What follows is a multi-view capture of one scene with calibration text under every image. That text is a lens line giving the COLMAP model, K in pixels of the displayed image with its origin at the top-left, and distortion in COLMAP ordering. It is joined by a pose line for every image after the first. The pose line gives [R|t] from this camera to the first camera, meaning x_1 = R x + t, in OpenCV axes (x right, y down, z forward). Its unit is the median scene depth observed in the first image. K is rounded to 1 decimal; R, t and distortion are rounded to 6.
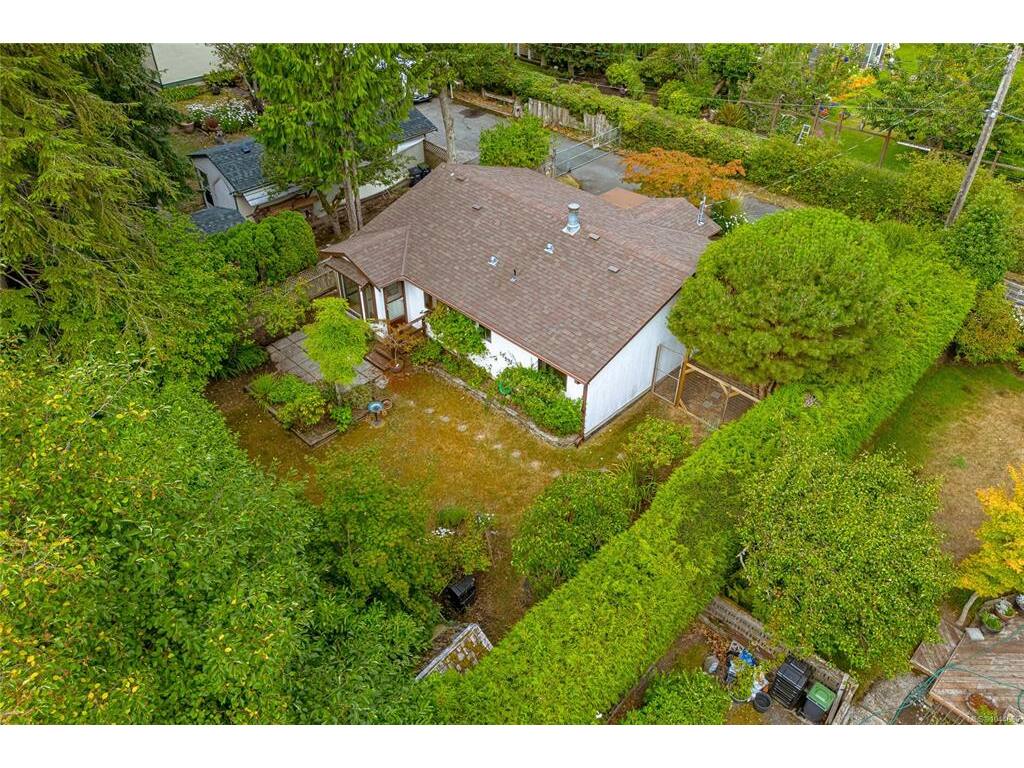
lens RADIAL K [[788.5, 0, 511.0], [0, 788.5, 383.6], [0, 0, 1]] dist [0.028293, -0.000586]
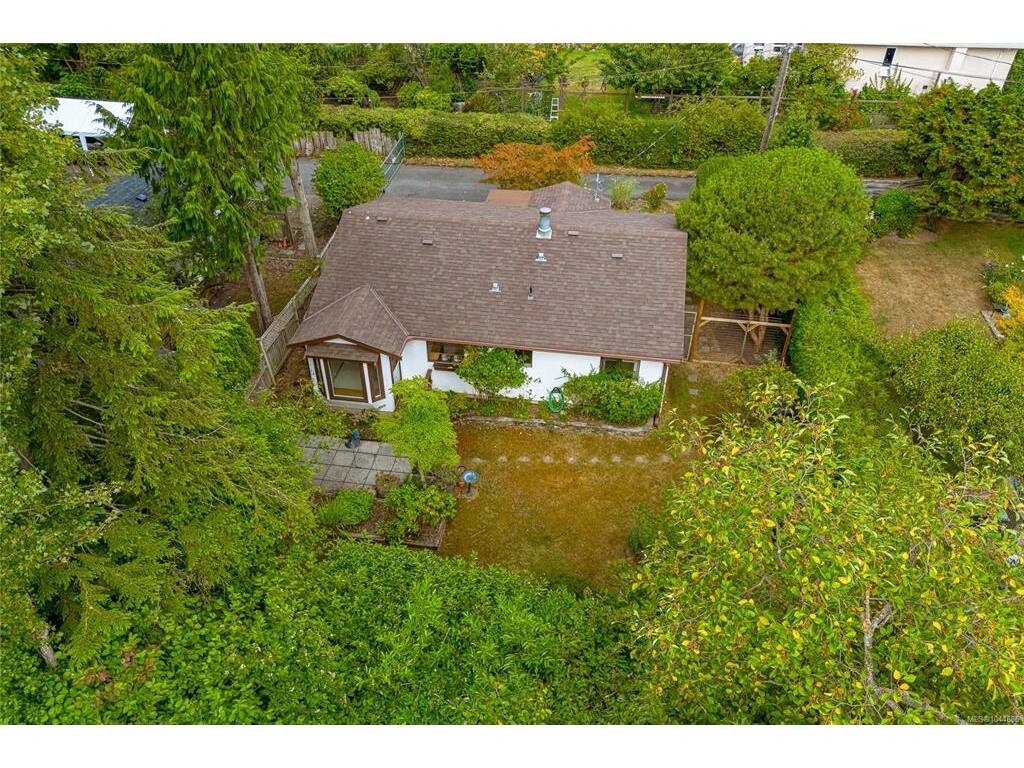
lens RADIAL K [[788.5, 0, 512.2], [0, 788.5, 384.8], [0, 0, 1]] dist [0.028293, -0.000586]
pose [[0.792062, -0.367243, 0.487618, -0.401342], [0.366607, 0.924871, 0.101056, -0.106302], [-0.488096, 0.098722, 0.867189, 0.141011]]
